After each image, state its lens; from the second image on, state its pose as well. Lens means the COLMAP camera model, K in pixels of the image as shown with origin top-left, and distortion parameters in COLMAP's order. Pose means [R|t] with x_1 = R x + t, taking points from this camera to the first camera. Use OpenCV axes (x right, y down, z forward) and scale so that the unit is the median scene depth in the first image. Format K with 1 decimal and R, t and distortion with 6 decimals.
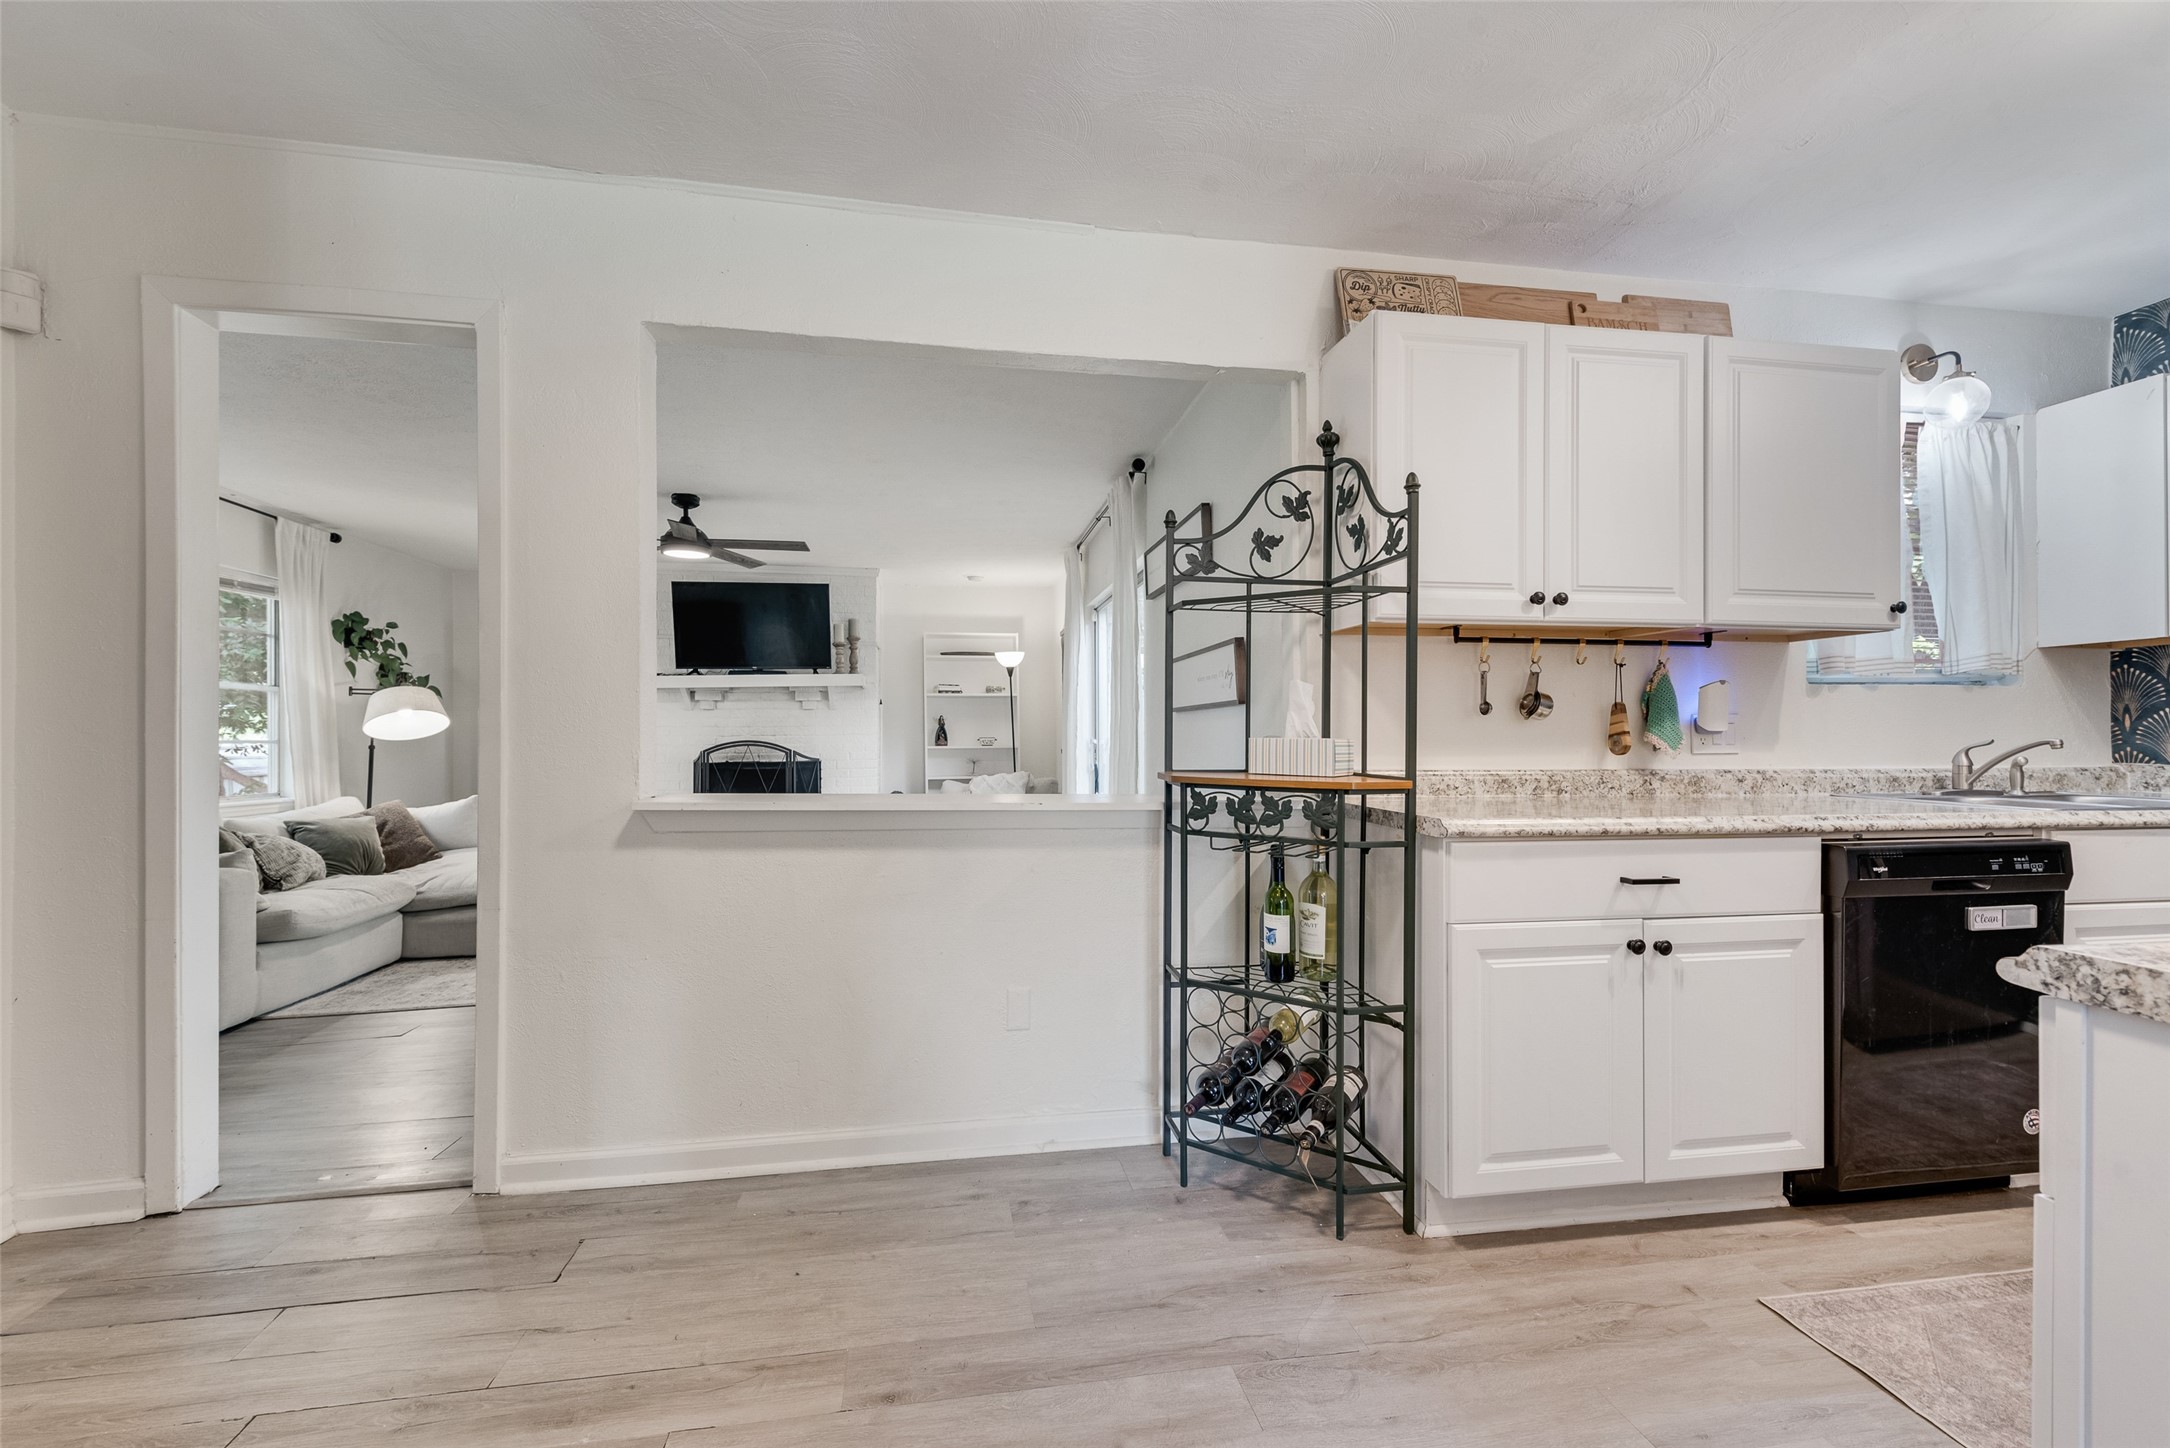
lens RADIAL K [[857.0, 0, 1087.2], [0, 857.0, 735.1], [0, 0, 1]] dist [0.000095, 0.000004]
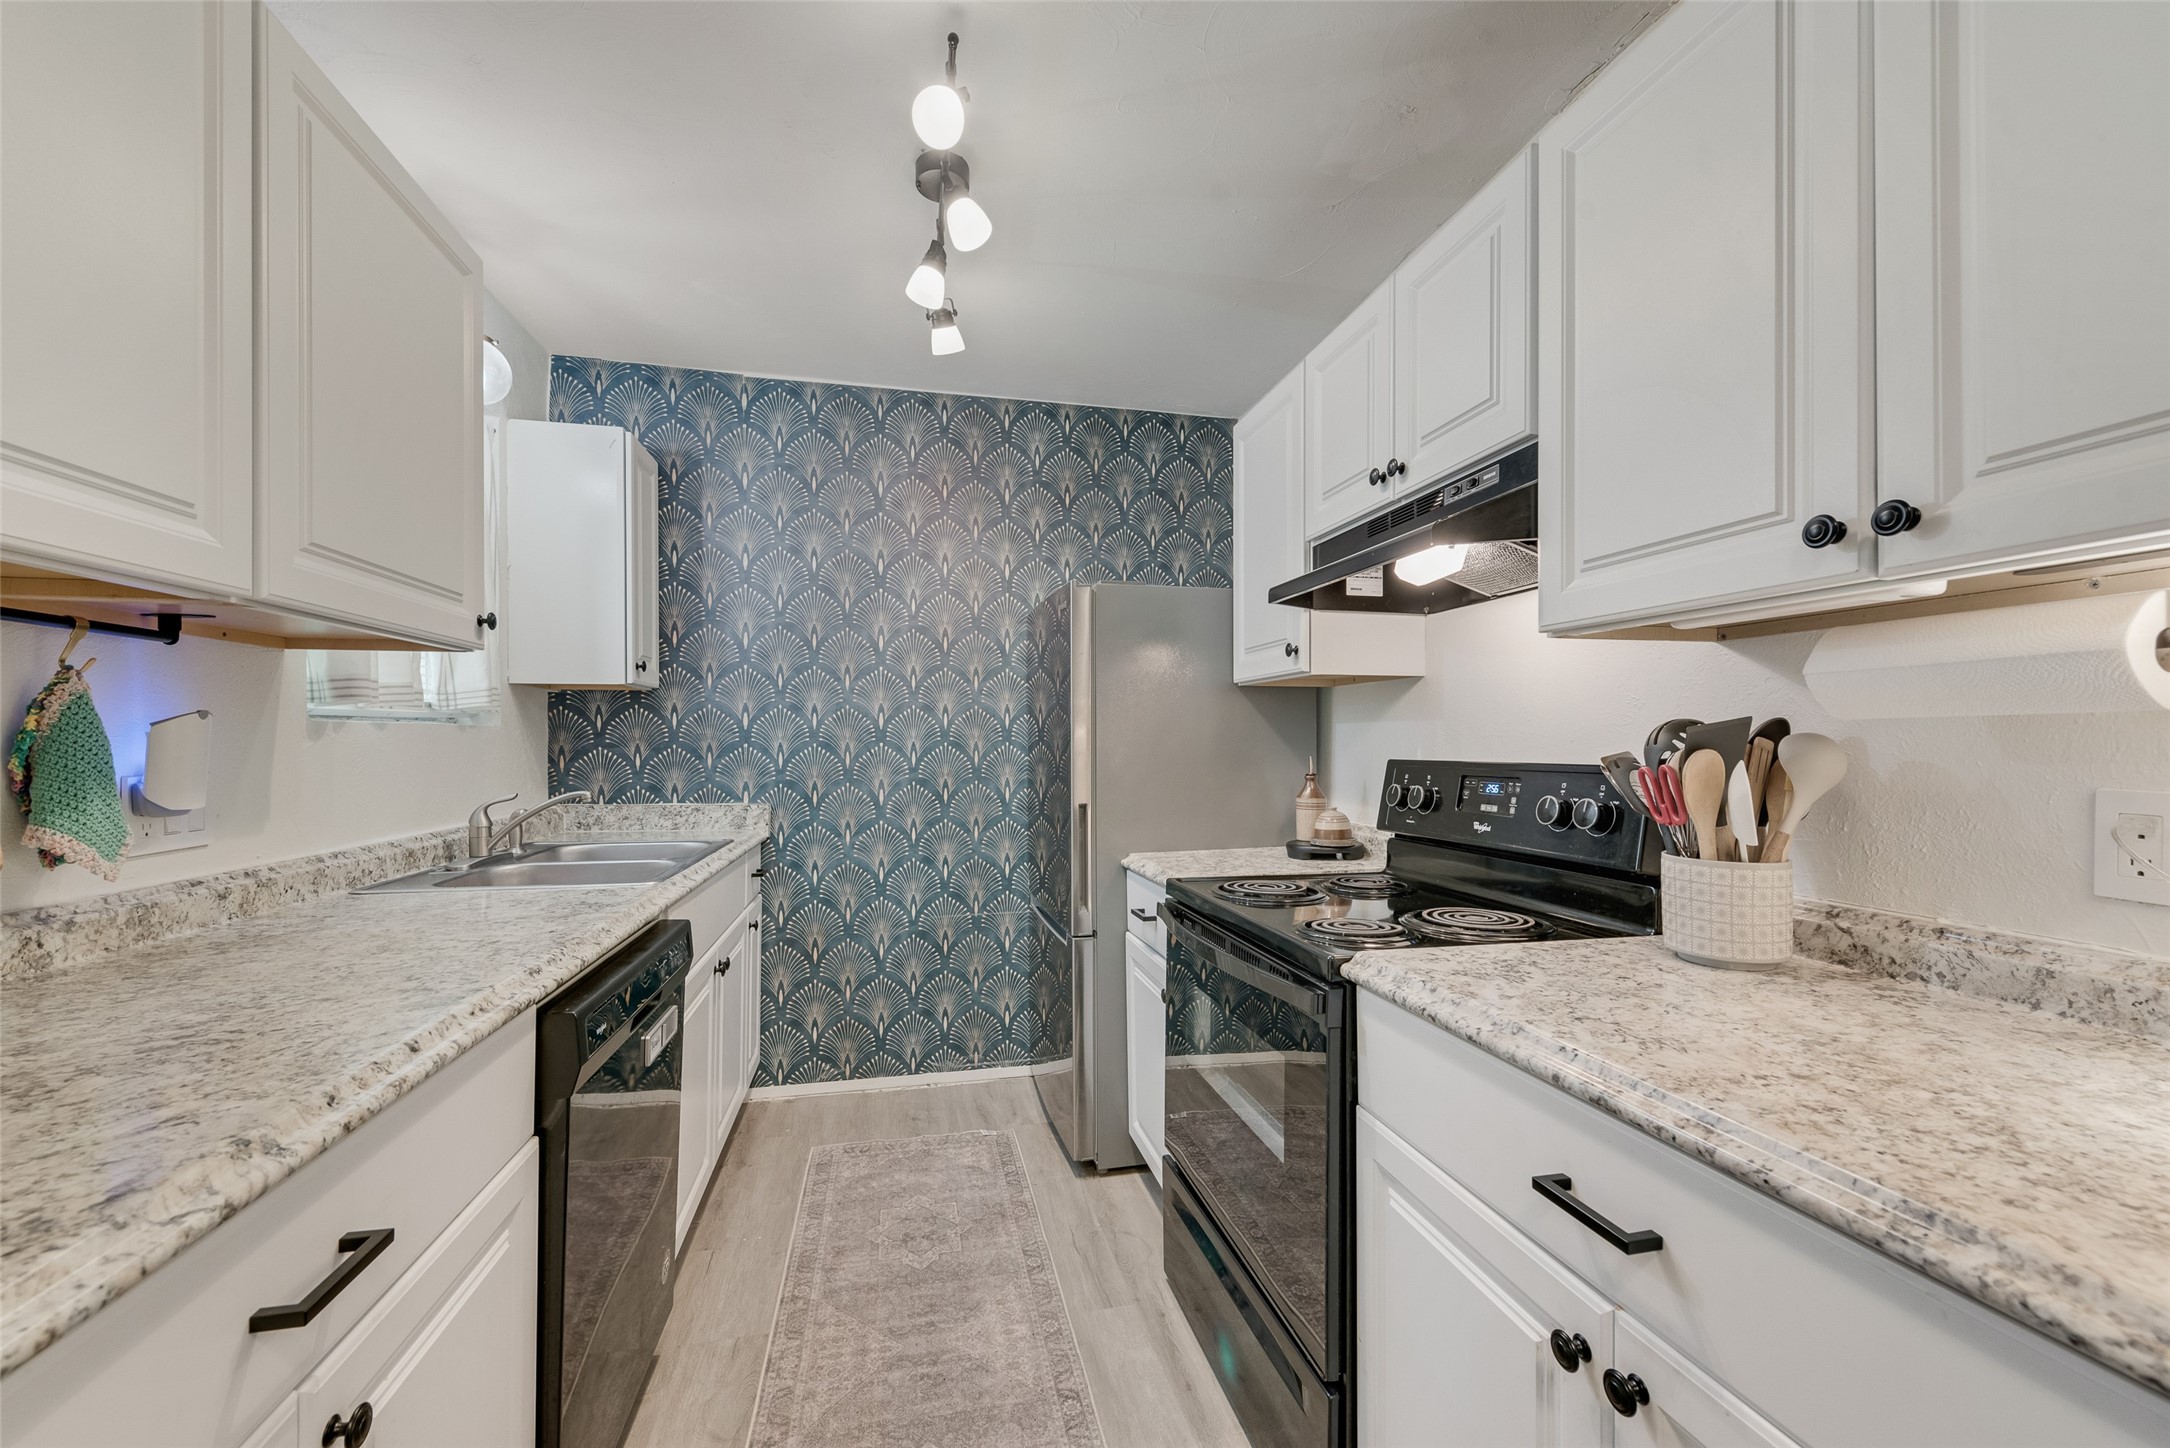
lens RADIAL K [[857.0, 0, 1087.2], [0, 857.0, 735.1], [0, 0, 1]] dist [0.000095, 0.000004]
pose [[-0.067588, 0.005742, 0.997697, 0.185877], [0.008189, 0.999953, -0.005200, -0.041043], [-0.997680, 0.007818, -0.067632, 0.490222]]
